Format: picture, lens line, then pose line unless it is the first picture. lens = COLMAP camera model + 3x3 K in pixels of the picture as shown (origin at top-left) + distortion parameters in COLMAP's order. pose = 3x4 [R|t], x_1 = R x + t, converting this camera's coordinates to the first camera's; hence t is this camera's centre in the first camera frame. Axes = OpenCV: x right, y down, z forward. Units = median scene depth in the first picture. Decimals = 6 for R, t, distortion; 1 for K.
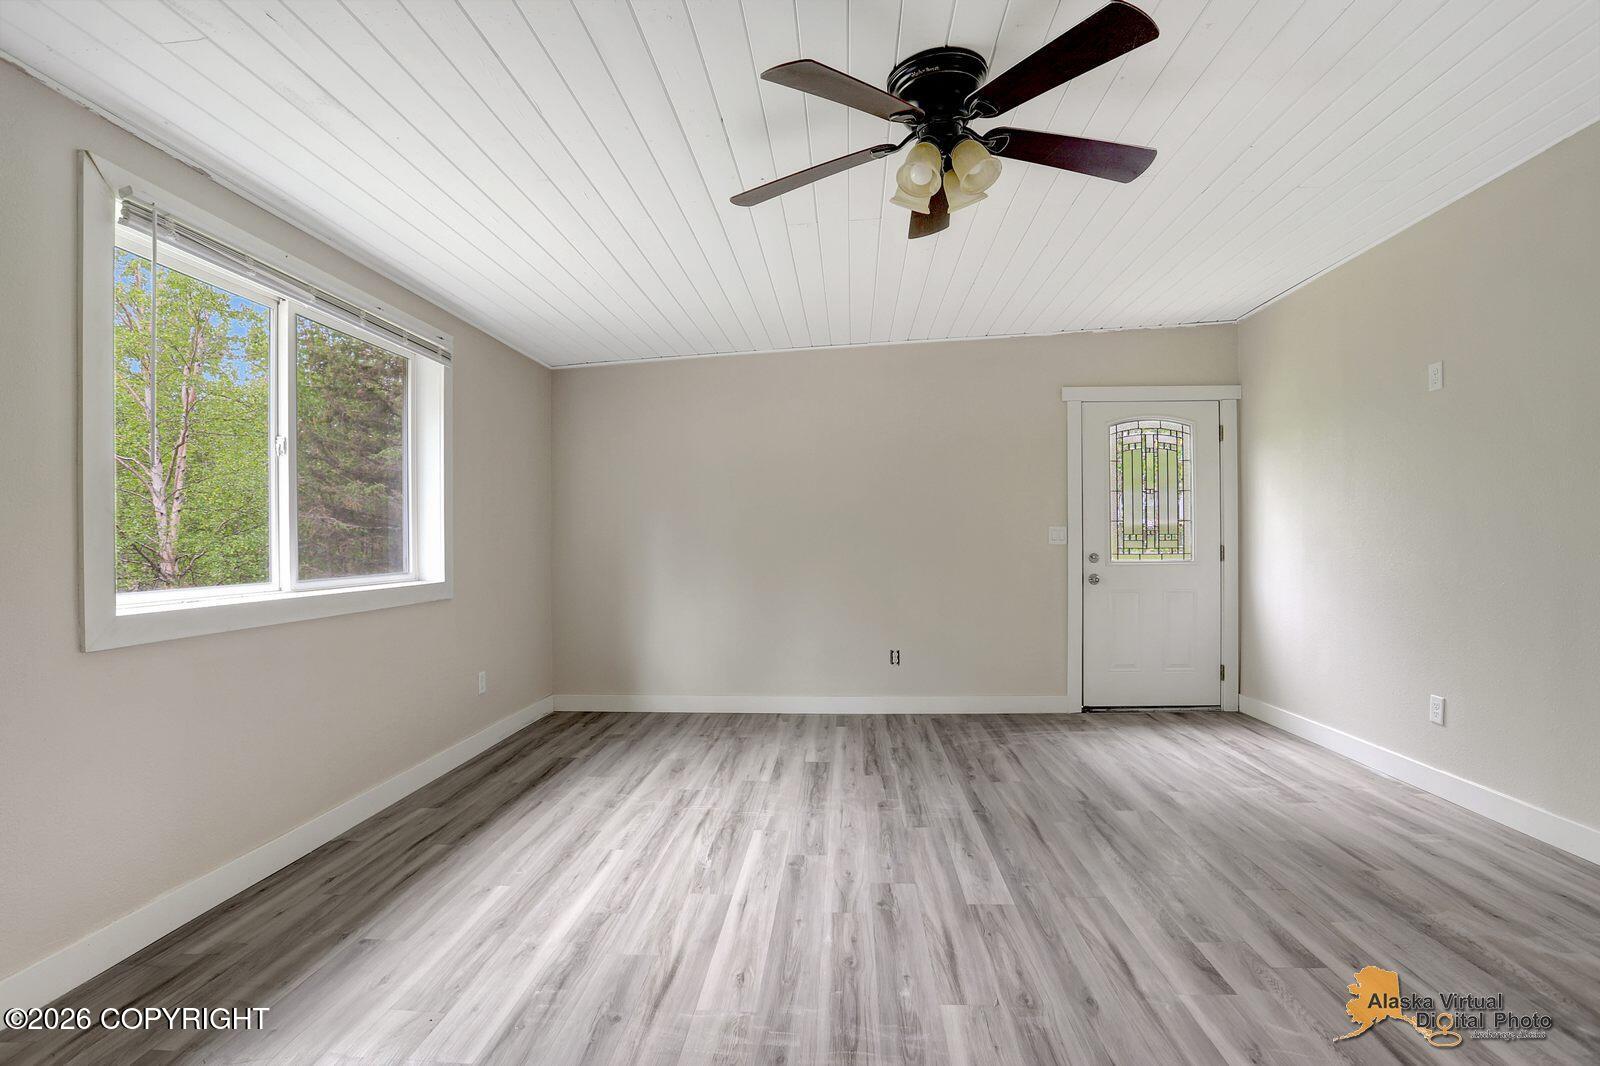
lens RADIAL K [[778.5, 0, 798.0], [0, 778.5, 523.6], [0, 0, 1]] dist [-0.070660, 0.028349]
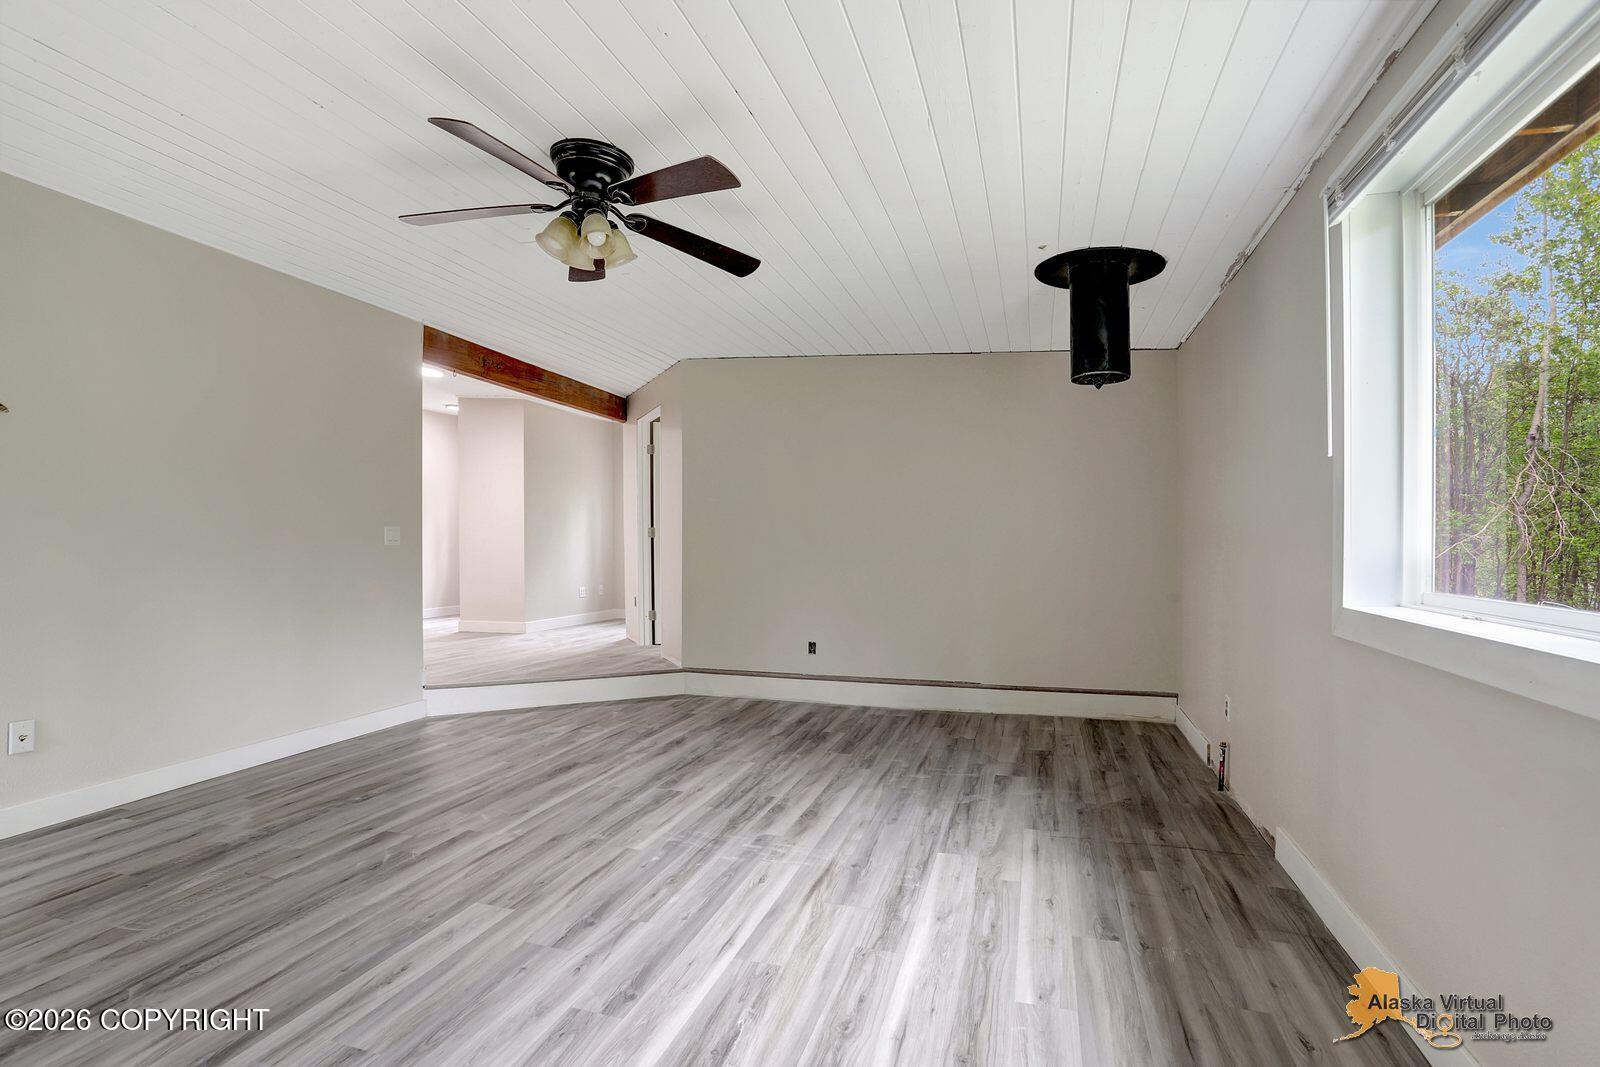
lens RADIAL K [[778.5, 0, 798.0], [0, 778.5, 524.1], [0, 0, 1]] dist [-0.070660, 0.028349]
pose [[-0.972109, 0.016034, 0.233983, -0.400820], [0.005963, 0.999028, -0.043684, 0.048086], [-0.234455, -0.041071, -0.971259, 2.033459]]
